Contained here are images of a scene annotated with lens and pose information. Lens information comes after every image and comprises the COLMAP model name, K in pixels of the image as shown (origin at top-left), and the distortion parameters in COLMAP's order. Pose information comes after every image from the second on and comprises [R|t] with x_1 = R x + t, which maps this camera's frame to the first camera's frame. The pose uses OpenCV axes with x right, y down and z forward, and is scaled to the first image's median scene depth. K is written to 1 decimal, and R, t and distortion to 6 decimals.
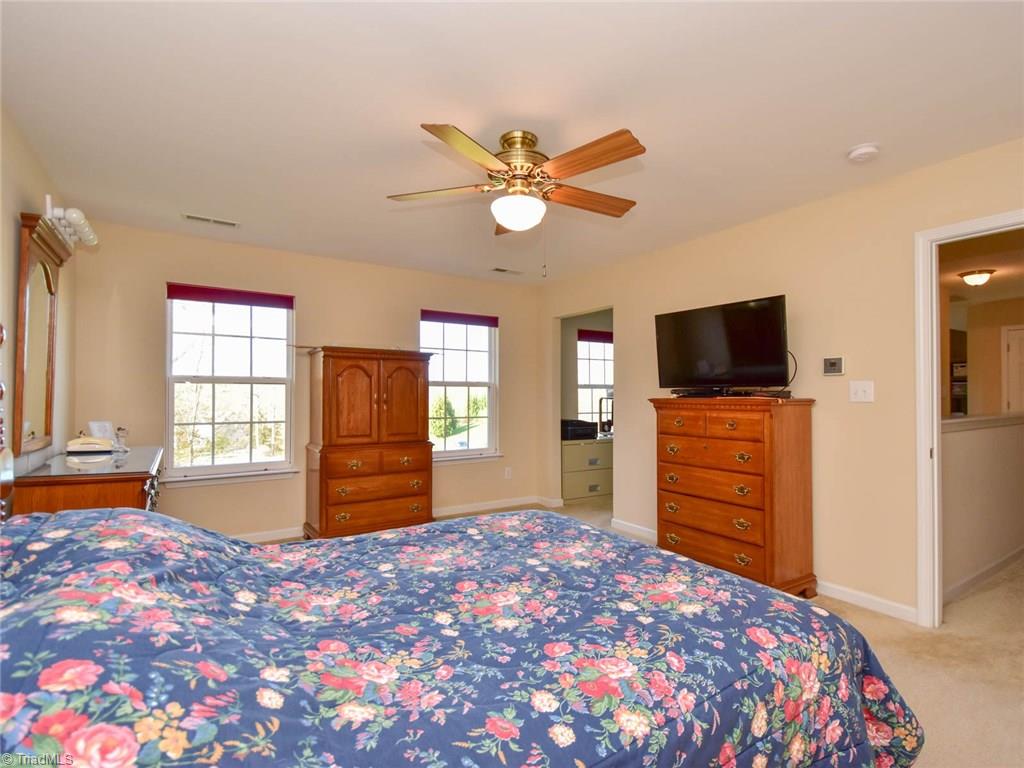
lens RADIAL K [[511.2, 0, 517.5], [0, 511.2, 387.5], [0, 0, 1]] dist [0.005193, -0.000181]
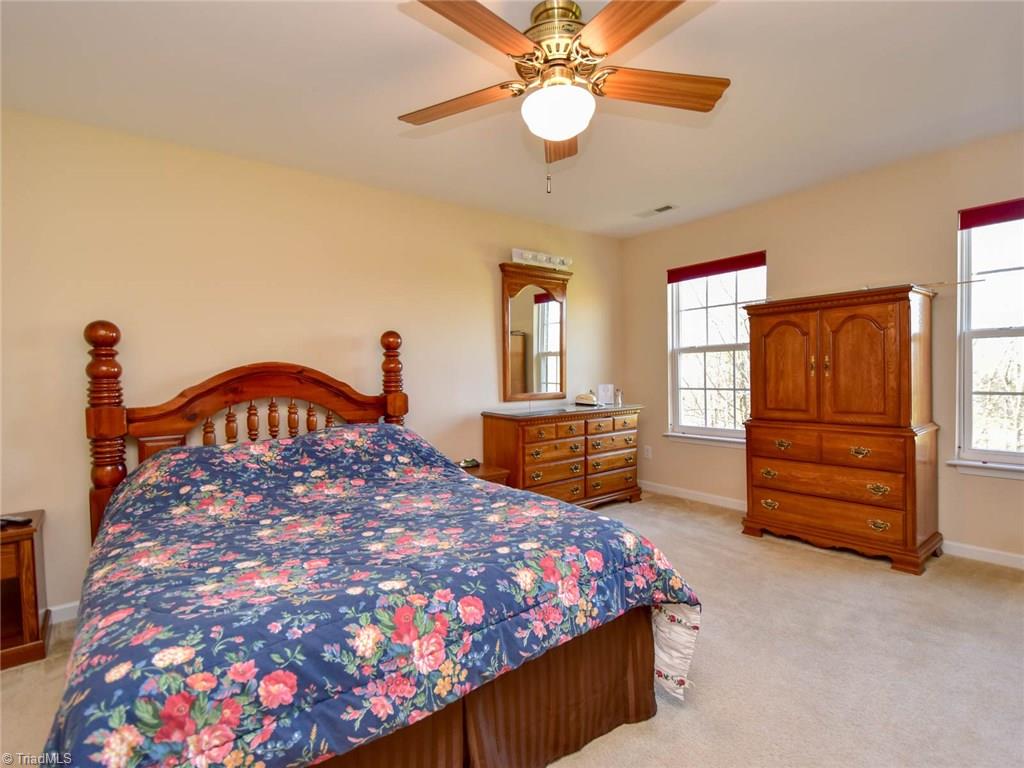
lens RADIAL K [[511.2, 0, 517.5], [0, 511.2, 387.5], [0, 0, 1]] dist [0.005193, -0.000181]
pose [[0.089735, 0.023701, -0.995684, 0.455260], [0.038487, 0.998888, 0.027245, 0.021996], [0.995222, -0.040765, 0.088723, 0.516522]]
